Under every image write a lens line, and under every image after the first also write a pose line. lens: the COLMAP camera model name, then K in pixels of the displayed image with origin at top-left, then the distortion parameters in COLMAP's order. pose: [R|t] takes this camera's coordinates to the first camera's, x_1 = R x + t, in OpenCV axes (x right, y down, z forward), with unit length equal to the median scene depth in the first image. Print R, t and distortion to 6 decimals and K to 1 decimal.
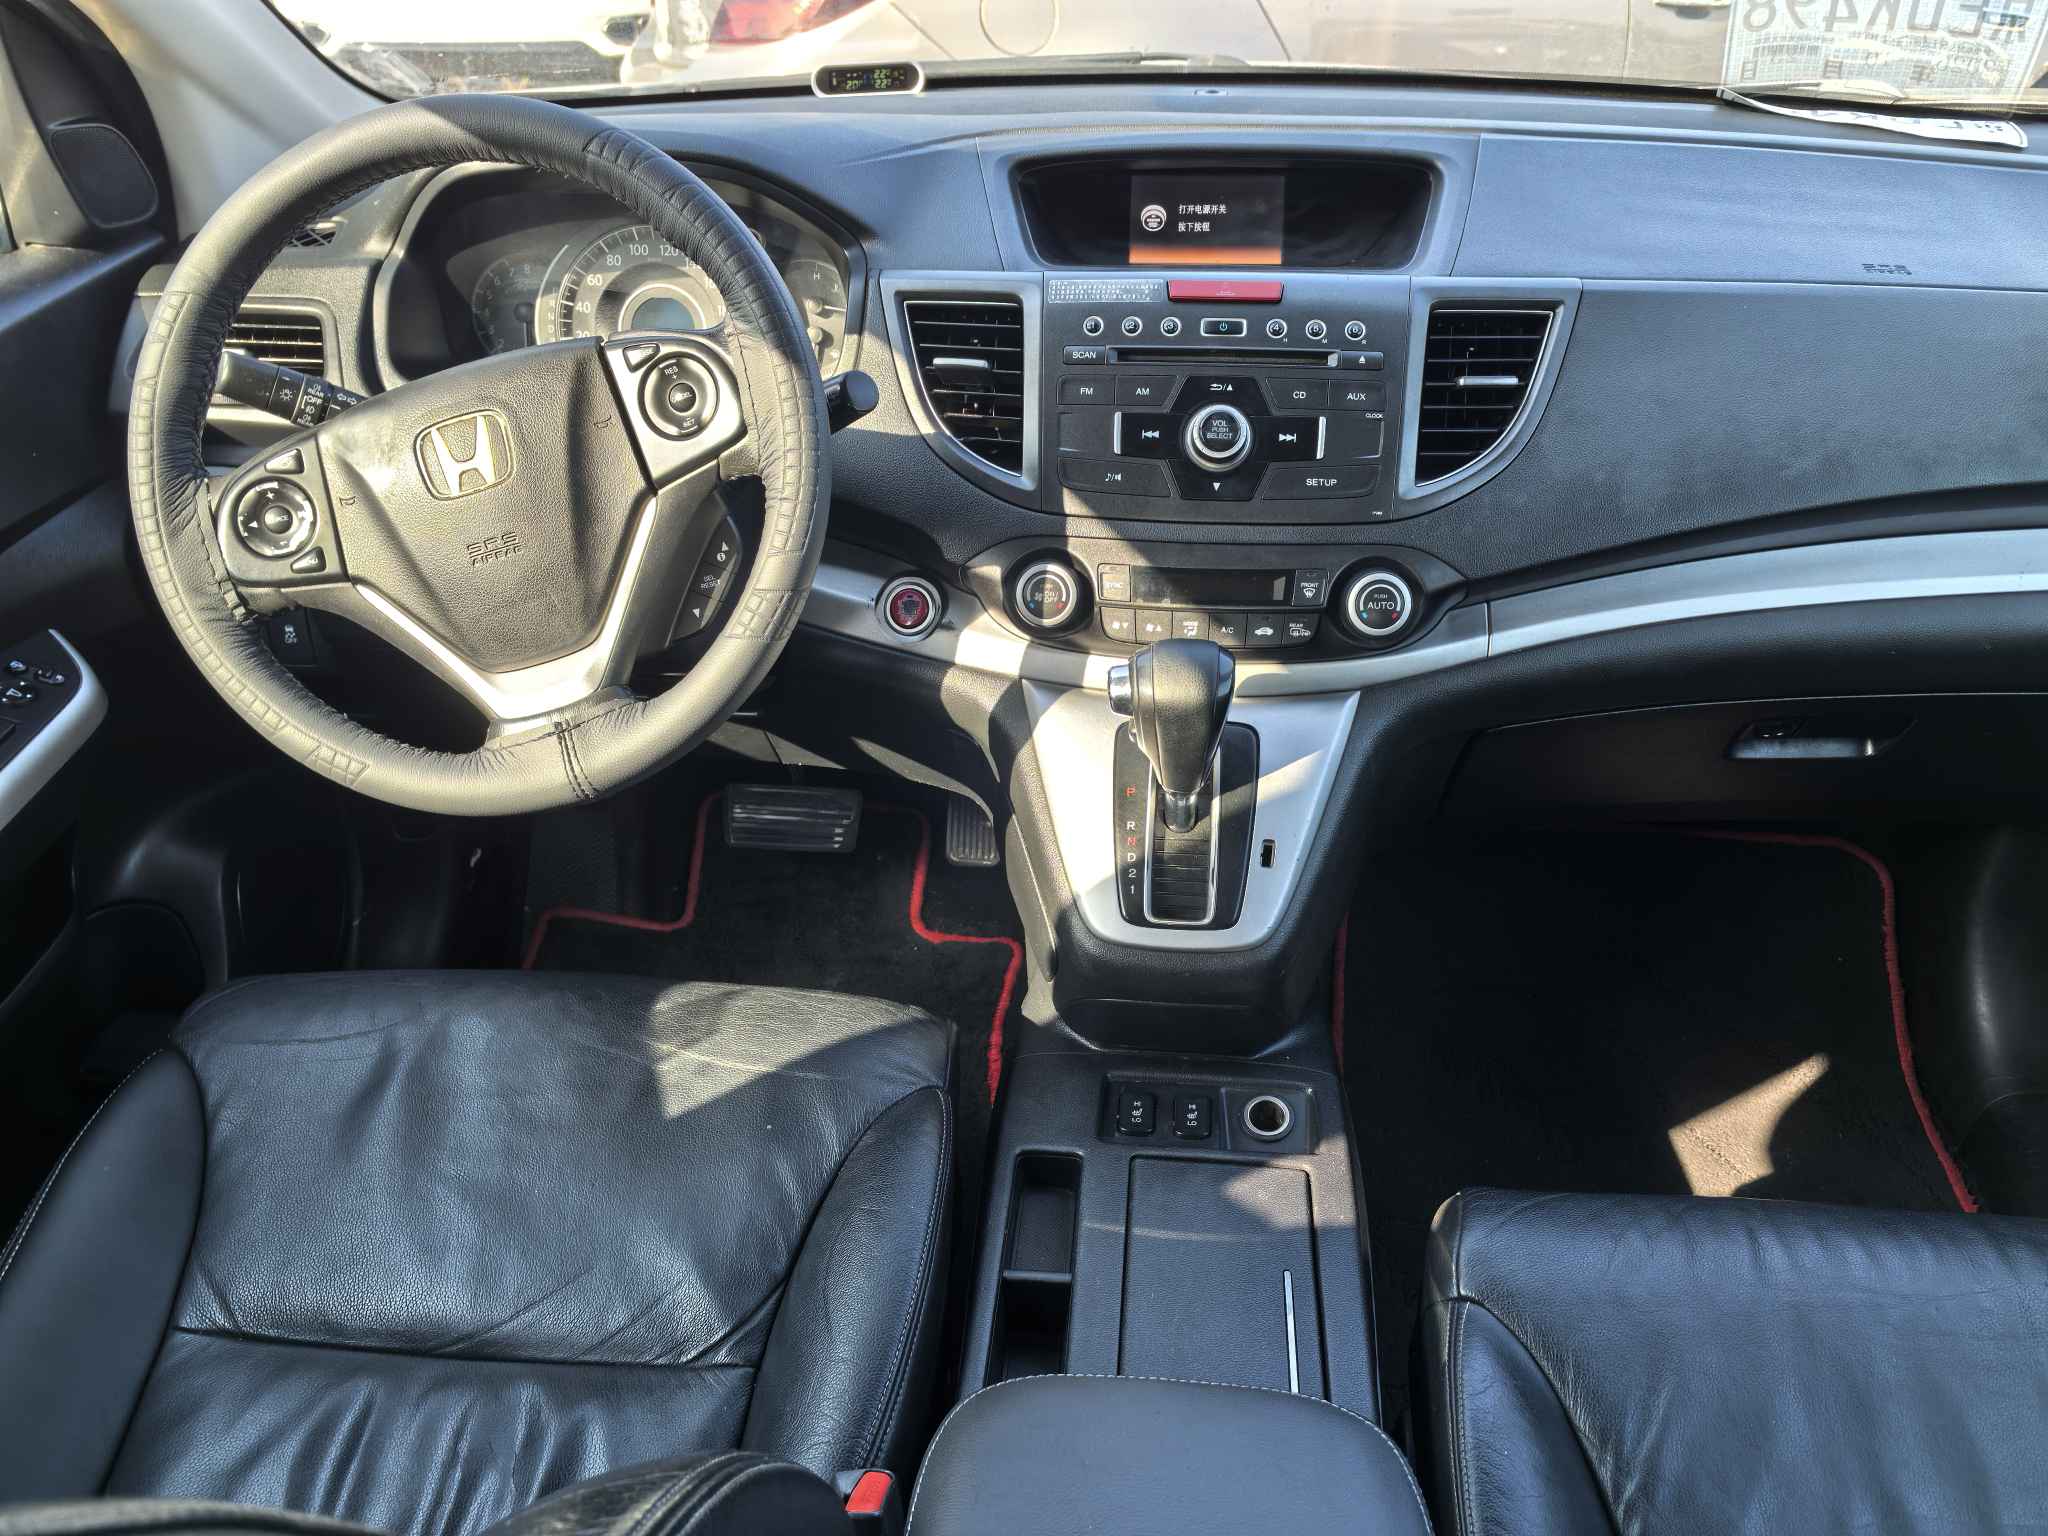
lens RADIAL K [[1636.1, 0, 1027.2], [0, 1636.1, 763.2], [0, 0, 1]] dist [0.032524, 0.003478]
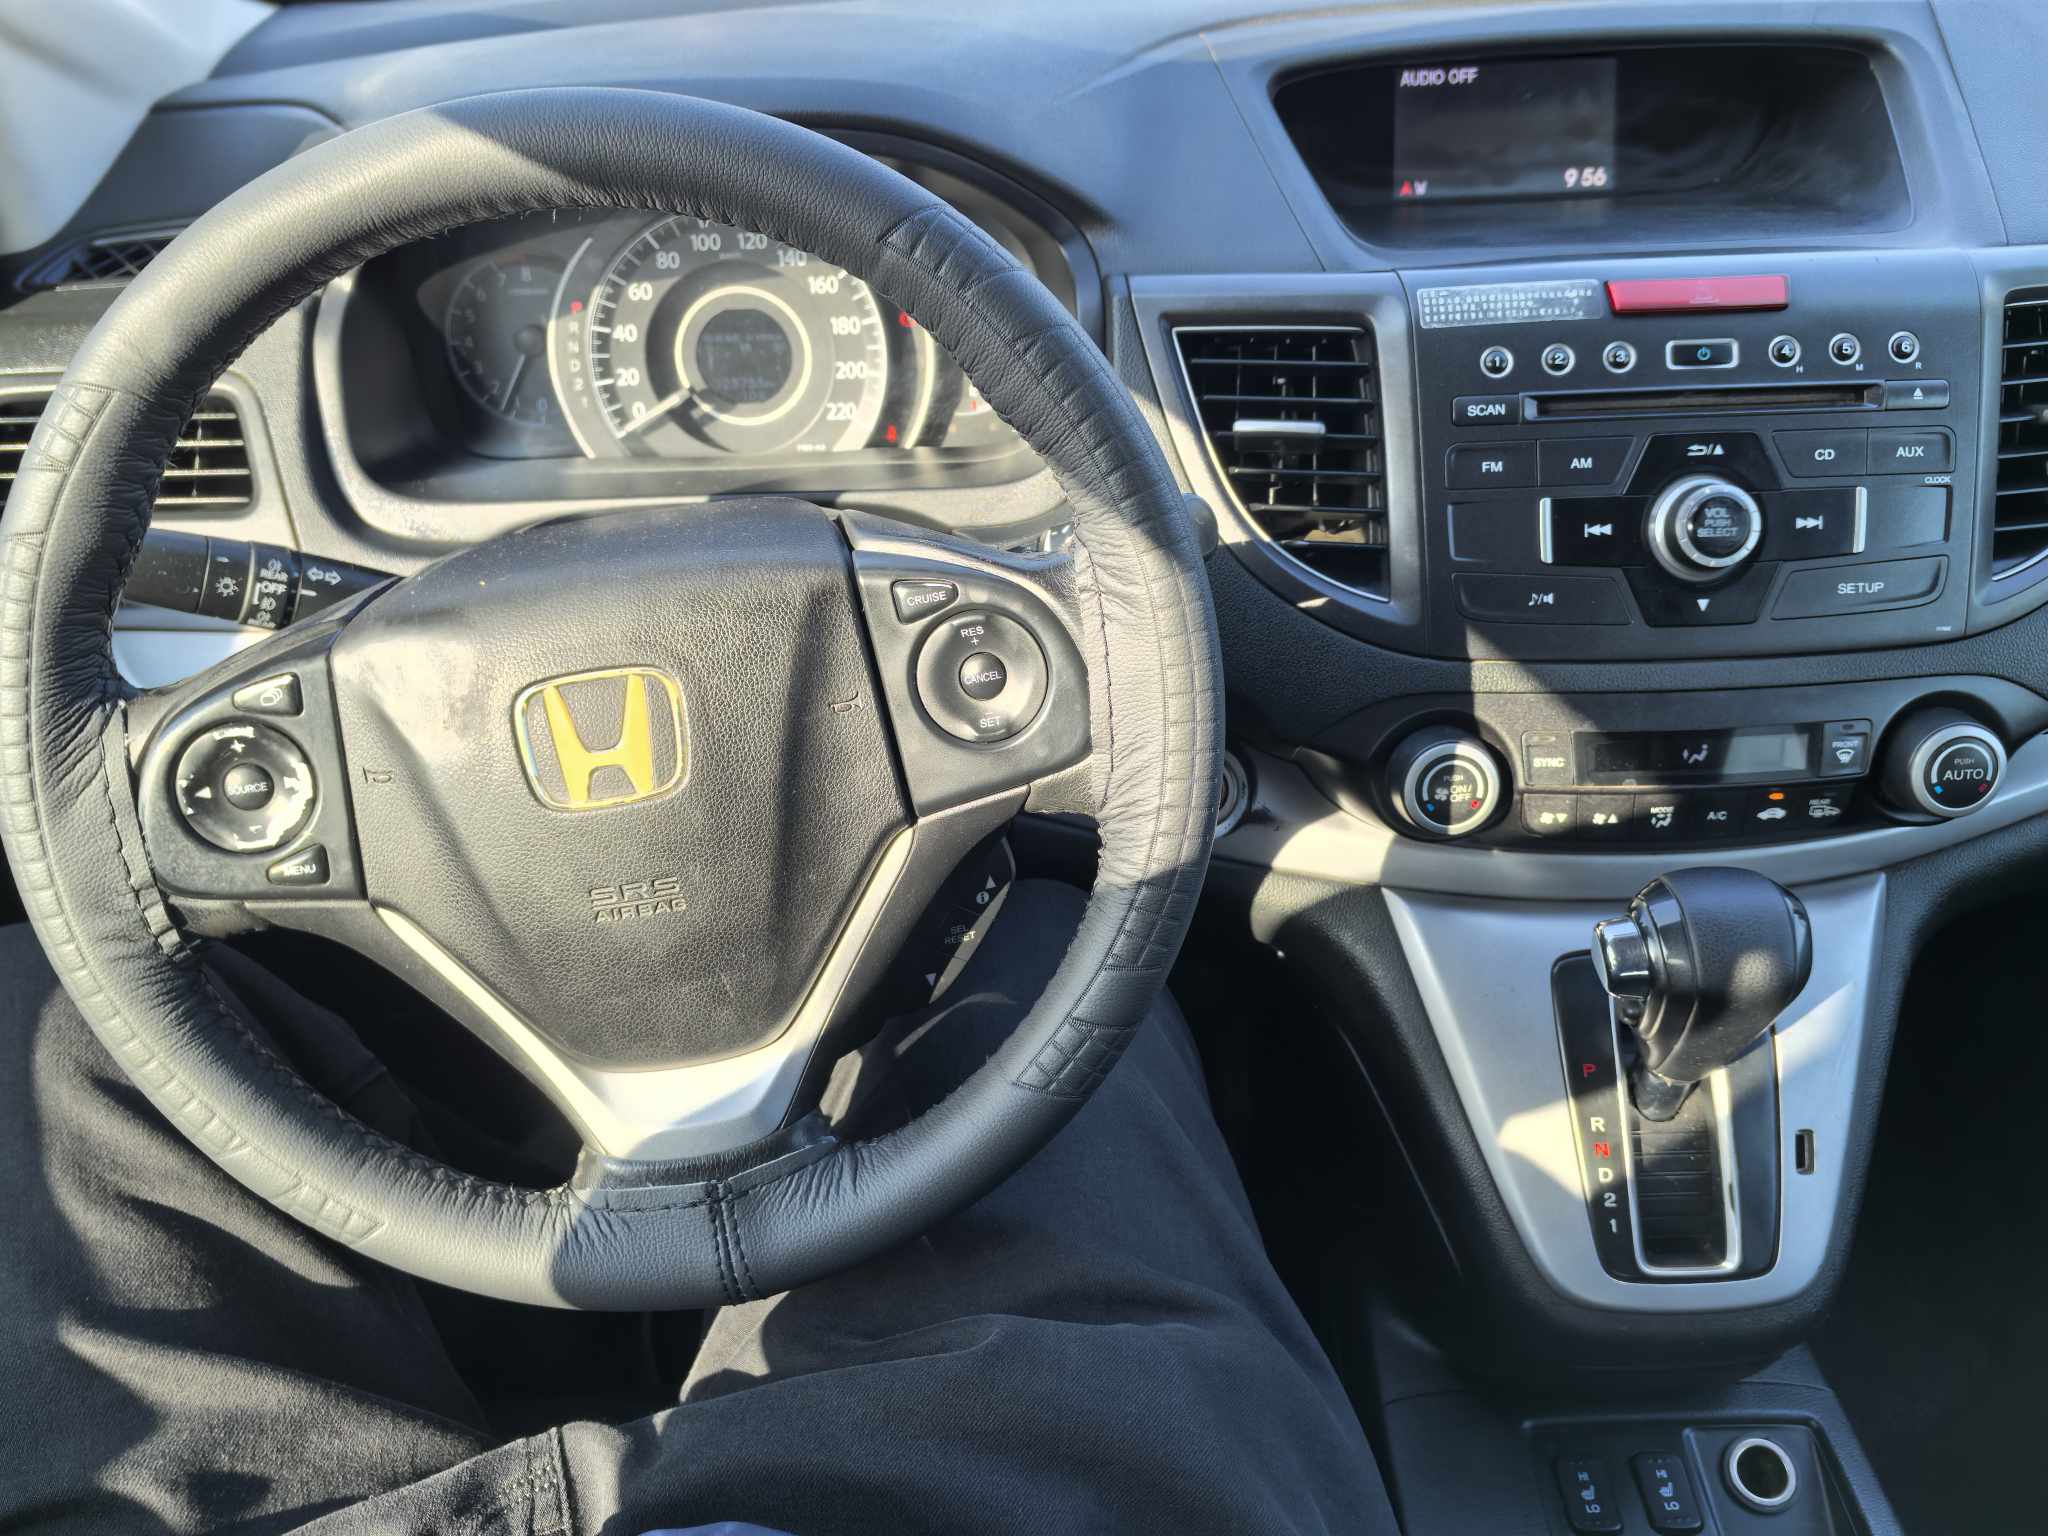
lens RADIAL K [[1711.3, 0, 1021.1], [0, 1711.3, 771.2], [0, 0, 1]] dist [-0.005162, 0.005961]
pose [[0.994583, -0.083086, 0.062467, -0.199016], [0.075612, 0.990629, 0.113738, -0.198665], [-0.071332, -0.108399, 0.991545, 0.335372]]
